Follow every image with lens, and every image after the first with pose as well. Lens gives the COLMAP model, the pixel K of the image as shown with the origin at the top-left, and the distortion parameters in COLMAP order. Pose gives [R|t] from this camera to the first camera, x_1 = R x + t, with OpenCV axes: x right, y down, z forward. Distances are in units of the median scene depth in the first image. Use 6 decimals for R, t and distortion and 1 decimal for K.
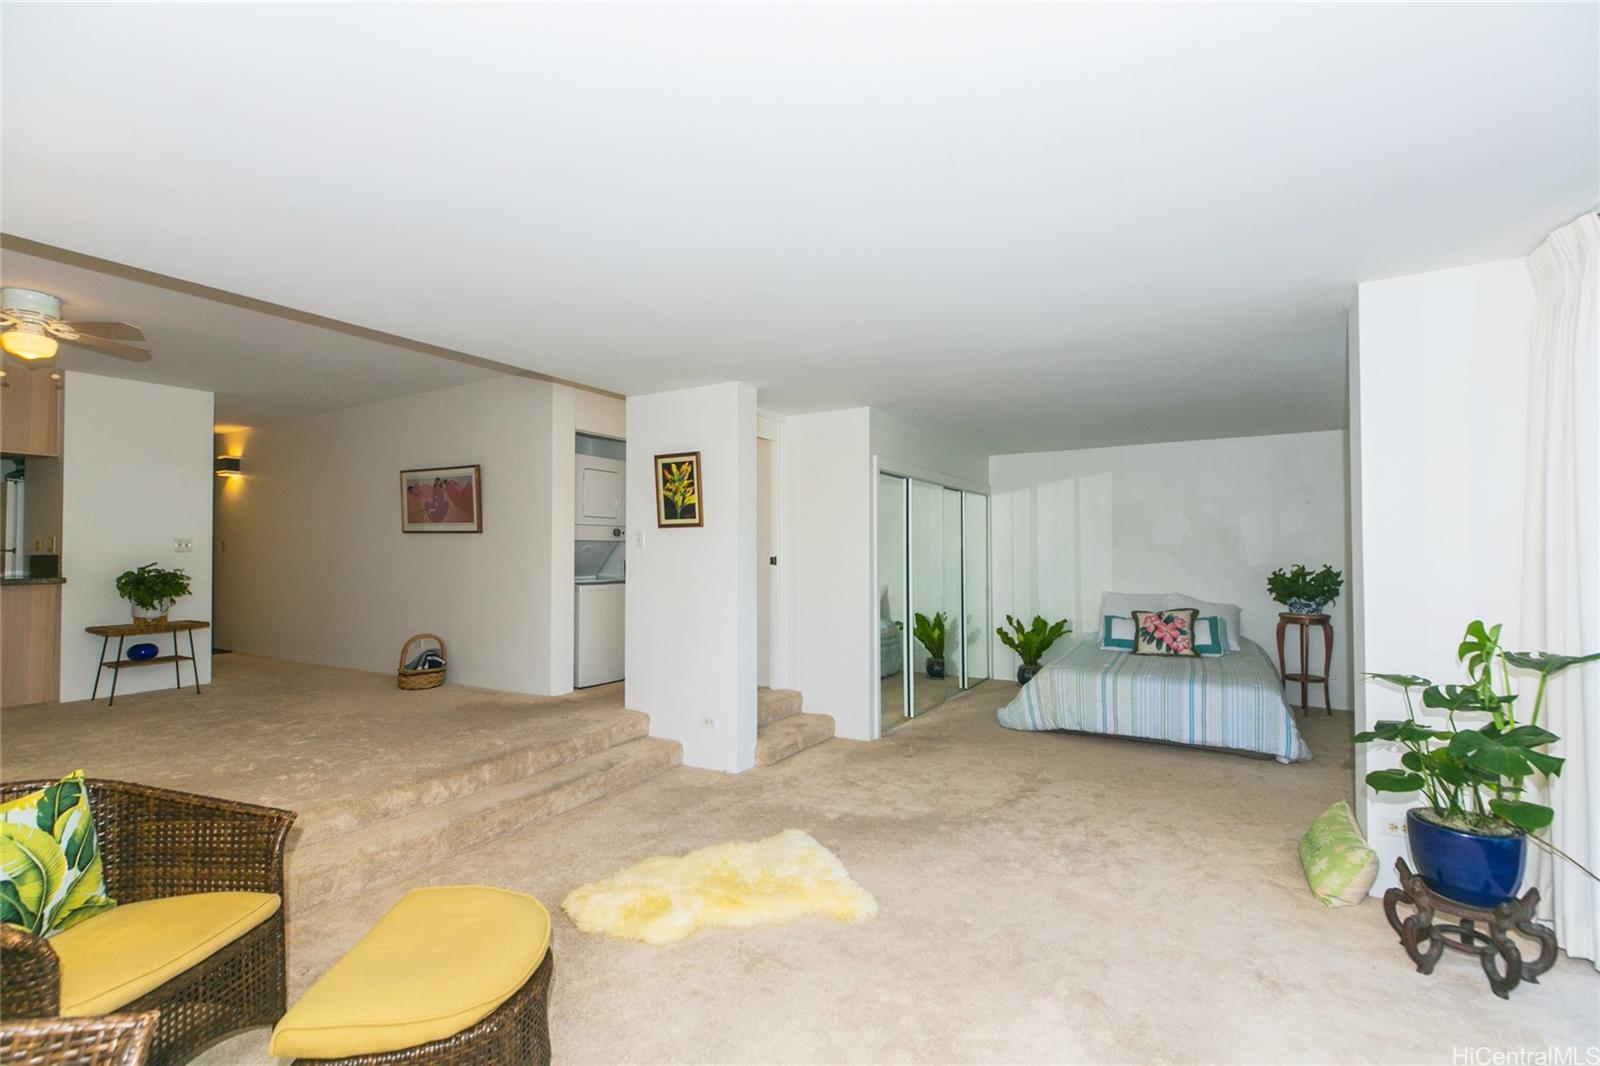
lens RADIAL K [[720.1, 0, 824.3], [0, 720.1, 565.3], [0, 0, 1]] dist [0.008149, -0.005869]
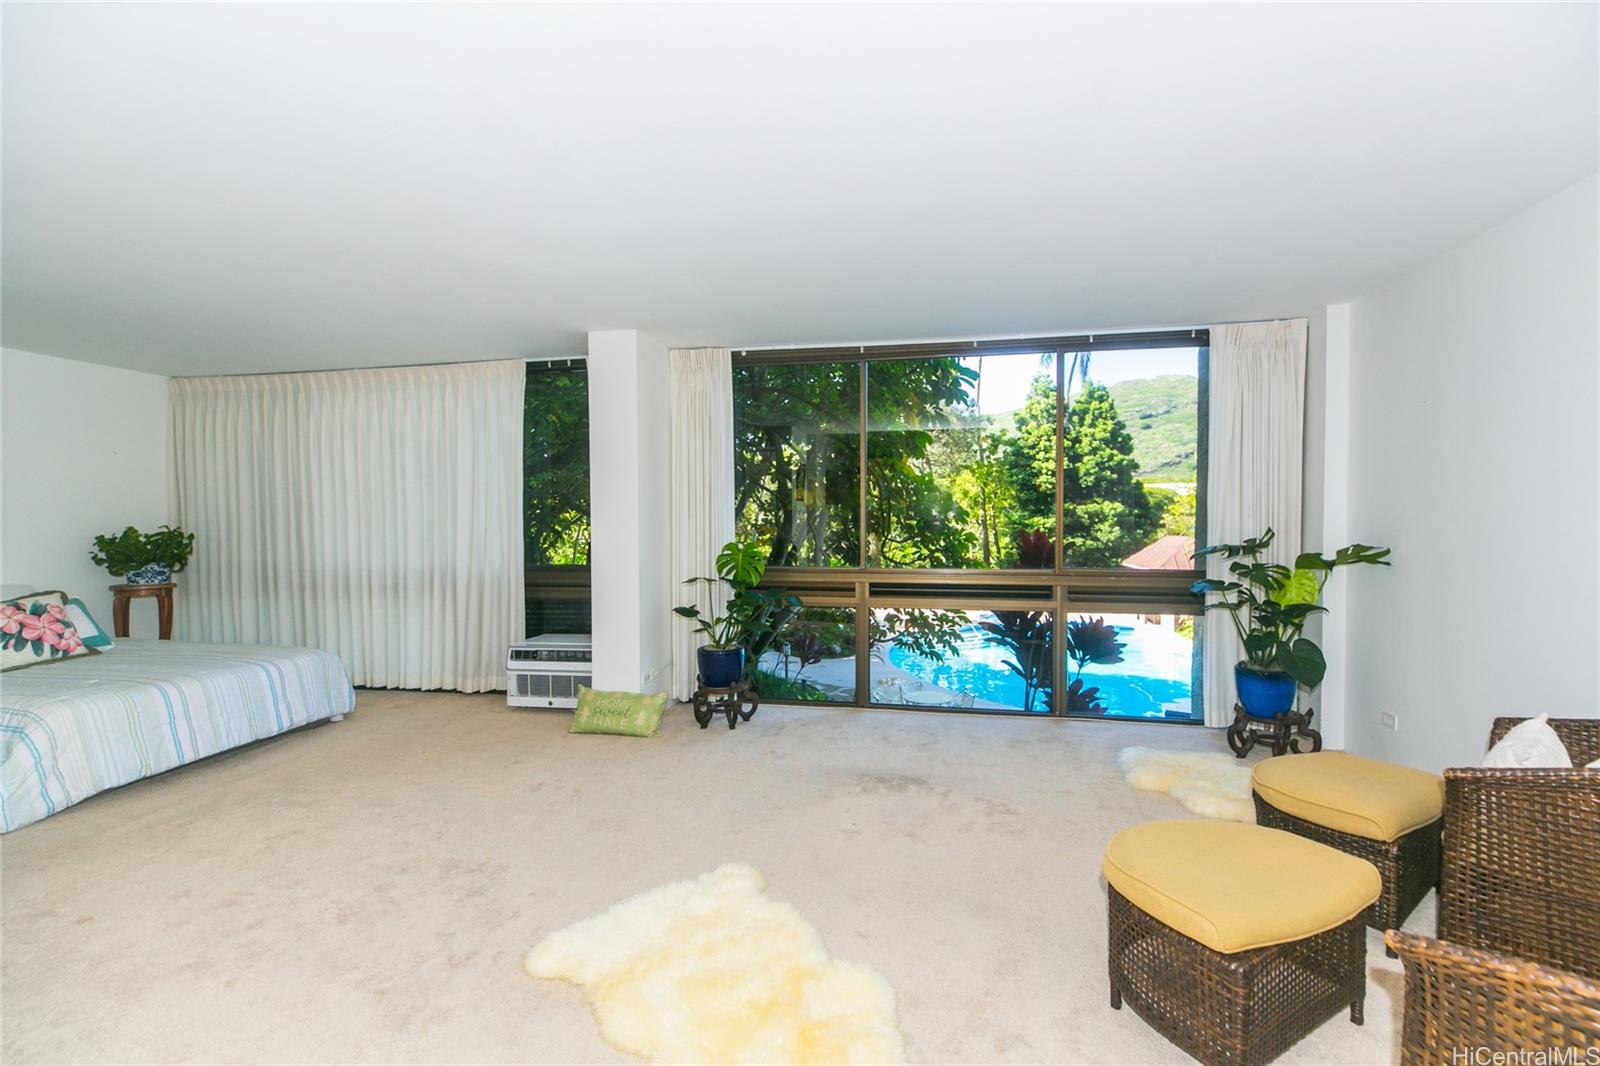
lens RADIAL K [[720.1, 0, 800.5], [0, 720.1, 527.0], [0, 0, 1]] dist [0.008149, -0.005869]
pose [[-0.332886, -0.008562, 0.942928, -0.458357], [0.017926, 0.999721, 0.015406, 0.000319], [-0.942797, 0.022031, -0.332639, 0.634685]]
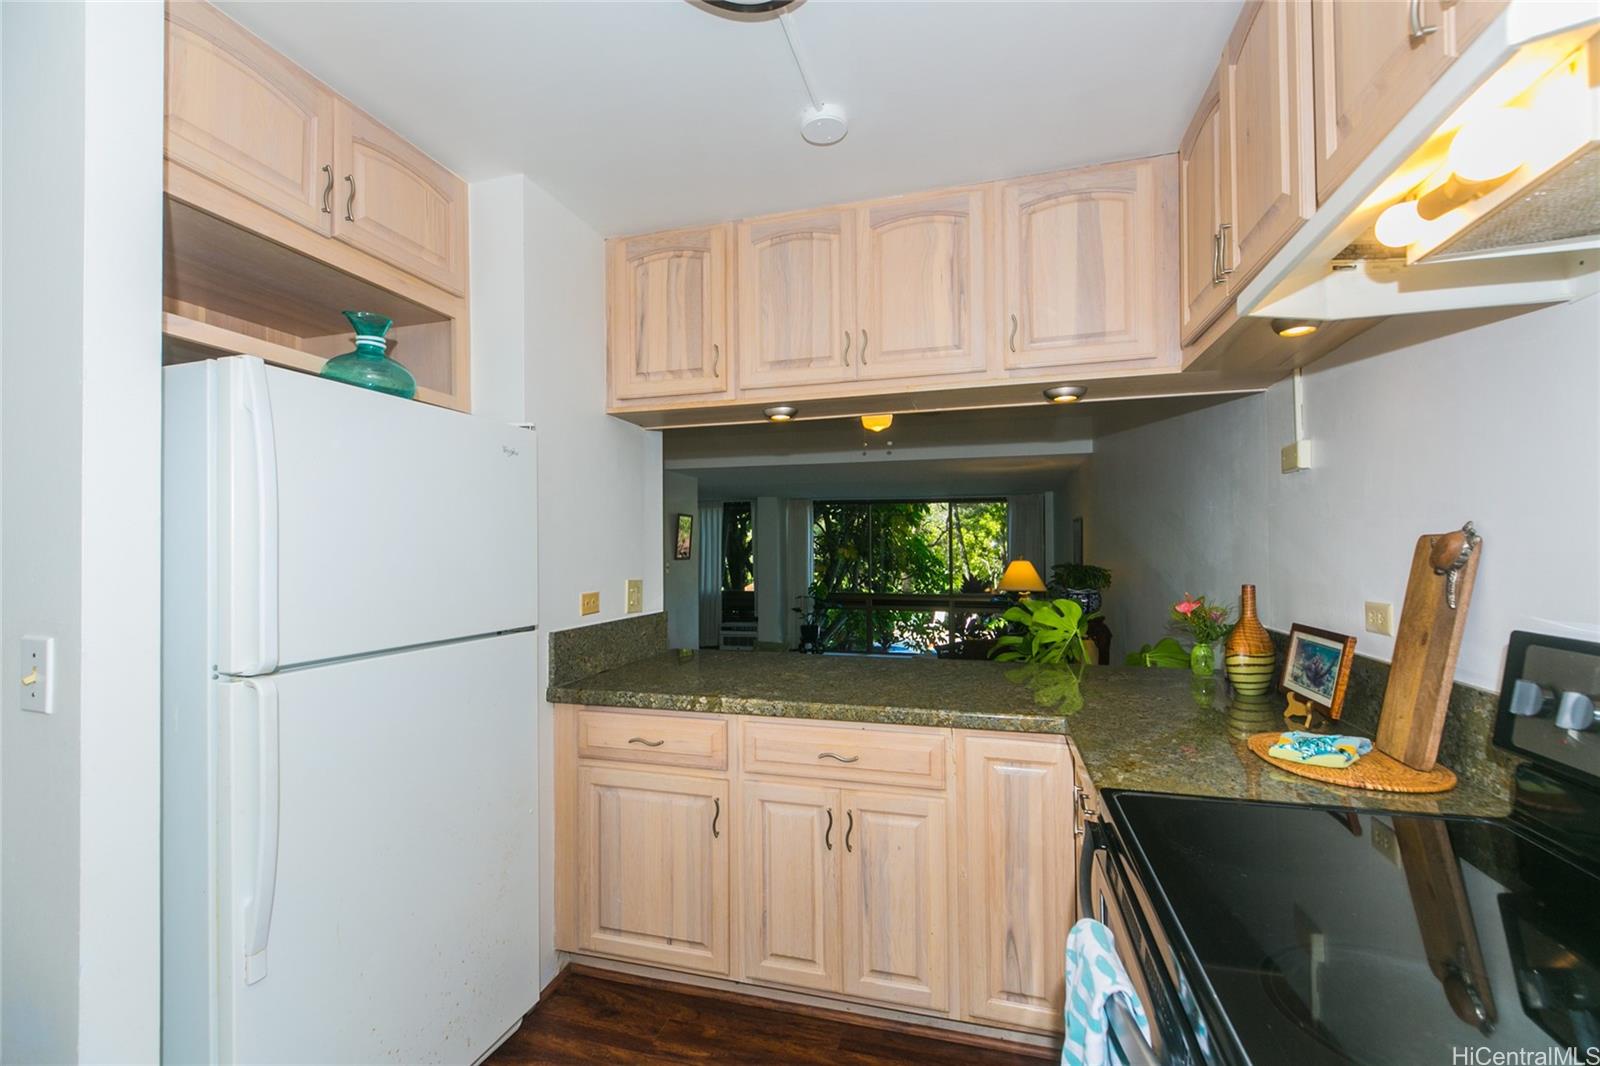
lens RADIAL K [[720.1, 0, 790.3], [0, 720.1, 538.1], [0, 0, 1]] dist [0.008149, -0.005869]
pose [[-0.265169, 0.017450, 0.964044, -1.553961], [0.017395, 0.999760, -0.013312, -0.066332], [-0.964045, 0.013240, -0.265409, 1.023296]]
